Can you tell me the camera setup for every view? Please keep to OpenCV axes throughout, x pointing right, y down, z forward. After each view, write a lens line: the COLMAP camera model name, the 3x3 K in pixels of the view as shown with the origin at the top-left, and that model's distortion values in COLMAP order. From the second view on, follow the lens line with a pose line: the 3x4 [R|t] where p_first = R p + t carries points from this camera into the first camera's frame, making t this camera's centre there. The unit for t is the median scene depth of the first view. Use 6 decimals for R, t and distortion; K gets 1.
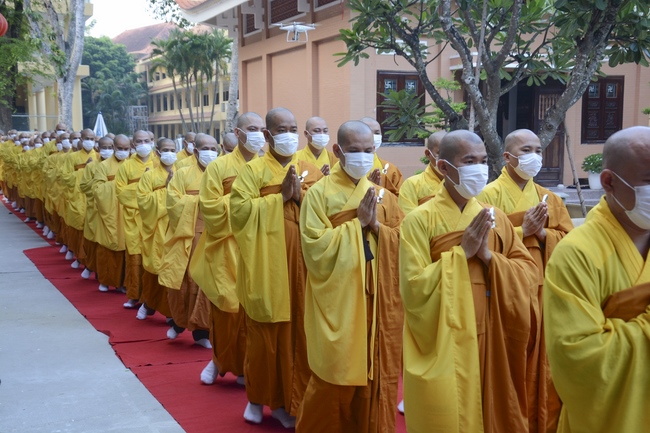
lens RADIAL K [[890.0, 0, 325.7], [0, 890.0, 218.9], [0, 0, 1]] dist [0.135047, 0.000000]
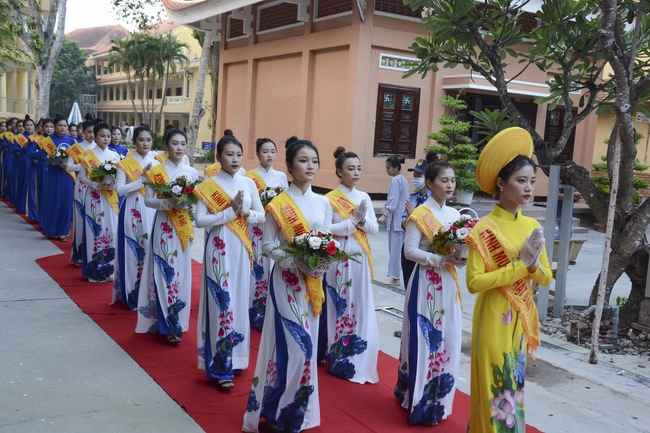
lens RADIAL K [[709.4, 0, 325.6], [0, 709.4, 214.1], [0, 0, 1]] dist [0.061618, 0.000000]
pose [[0.989195, 0.055034, 0.135886, -0.077637], [-0.057900, 0.998174, 0.017226, -0.018832], [-0.134690, -0.024908, 0.990575, 0.137292]]
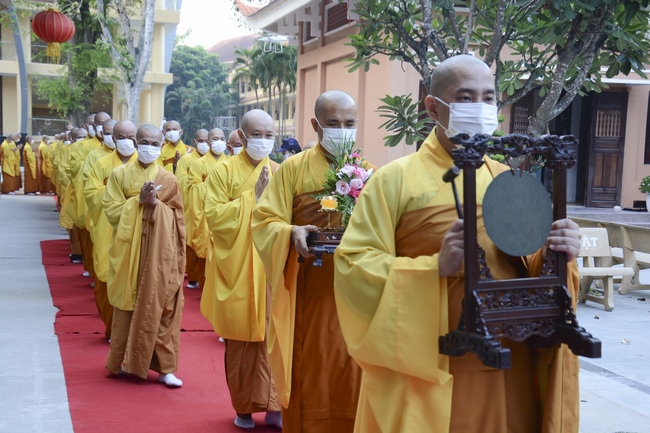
lens RADIAL K [[948.9, 0, 320.6], [0, 948.9, 216.9], [0, 0, 1]] dist [0.150507, 0.000000]
pose [[0.992245, 0.043290, -0.116517, 0.056200], [-0.046431, 0.998624, -0.024380, 0.009523], [0.115302, 0.029601, 0.992889, -0.029418]]
